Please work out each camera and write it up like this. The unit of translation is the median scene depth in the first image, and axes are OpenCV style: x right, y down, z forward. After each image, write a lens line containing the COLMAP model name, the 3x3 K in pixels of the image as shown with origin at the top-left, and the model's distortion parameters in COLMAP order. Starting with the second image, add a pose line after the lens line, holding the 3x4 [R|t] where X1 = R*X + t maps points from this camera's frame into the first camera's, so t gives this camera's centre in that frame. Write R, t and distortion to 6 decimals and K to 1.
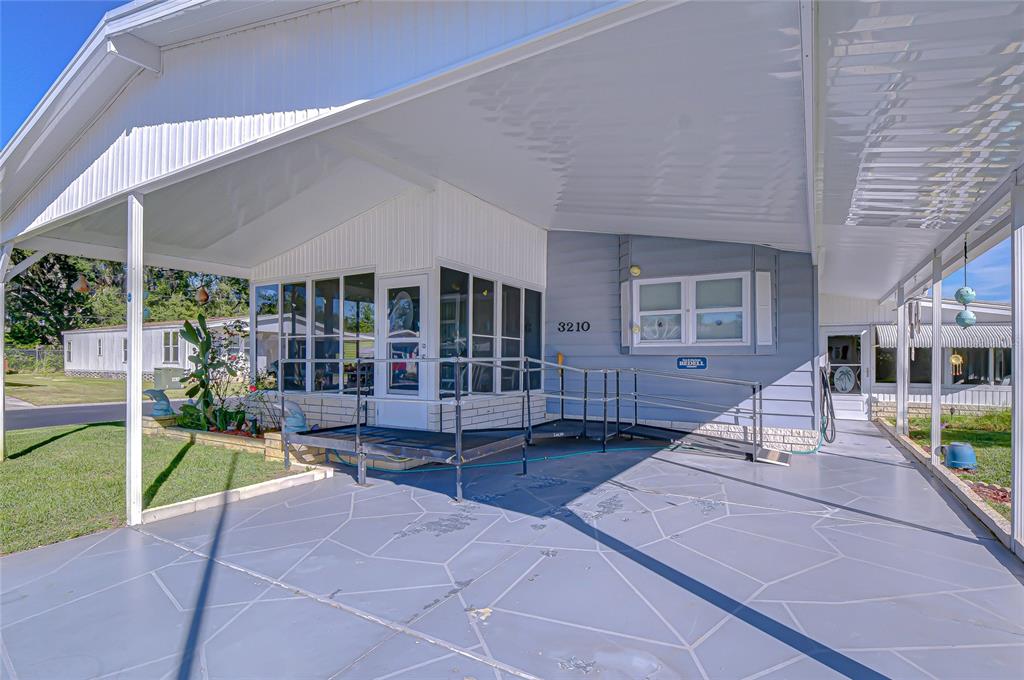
lens RADIAL K [[478.4, 0, 524.0], [0, 478.4, 360.2], [0, 0, 1]] dist [-0.000208, -0.003912]
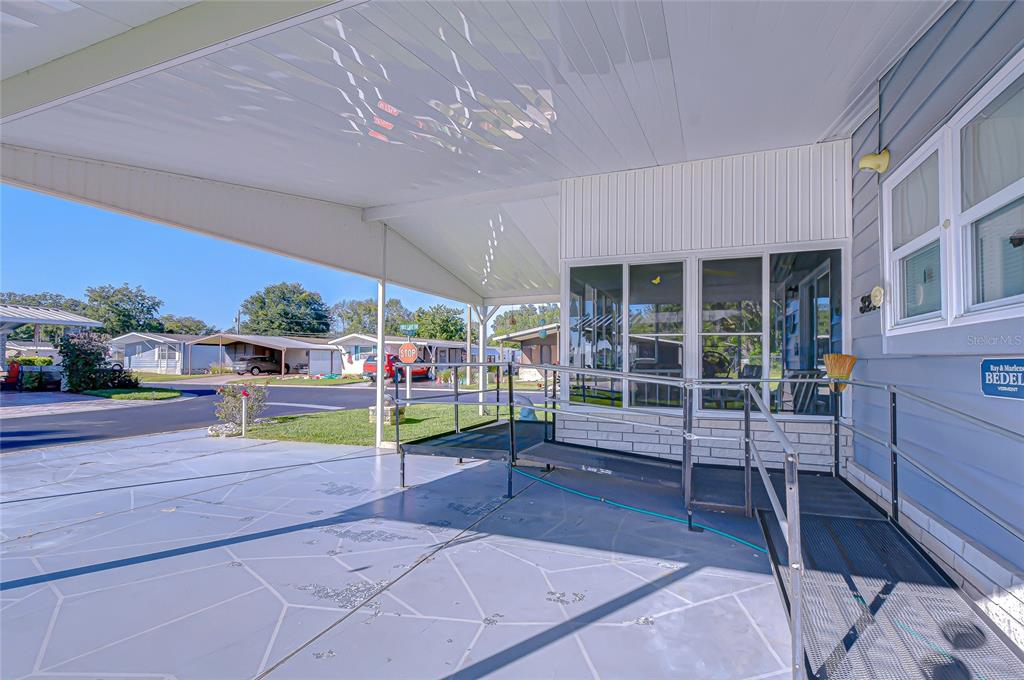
lens RADIAL K [[474.5, 0, 531.1], [0, 474.5, 373.4], [0, 0, 1]] dist [0.002611, -0.004940]
pose [[0.174106, 0.020152, -0.984521, 1.087629], [0.002760, 0.999777, 0.020952, 0.012433], [0.984723, -0.006365, 0.174012, 1.213331]]
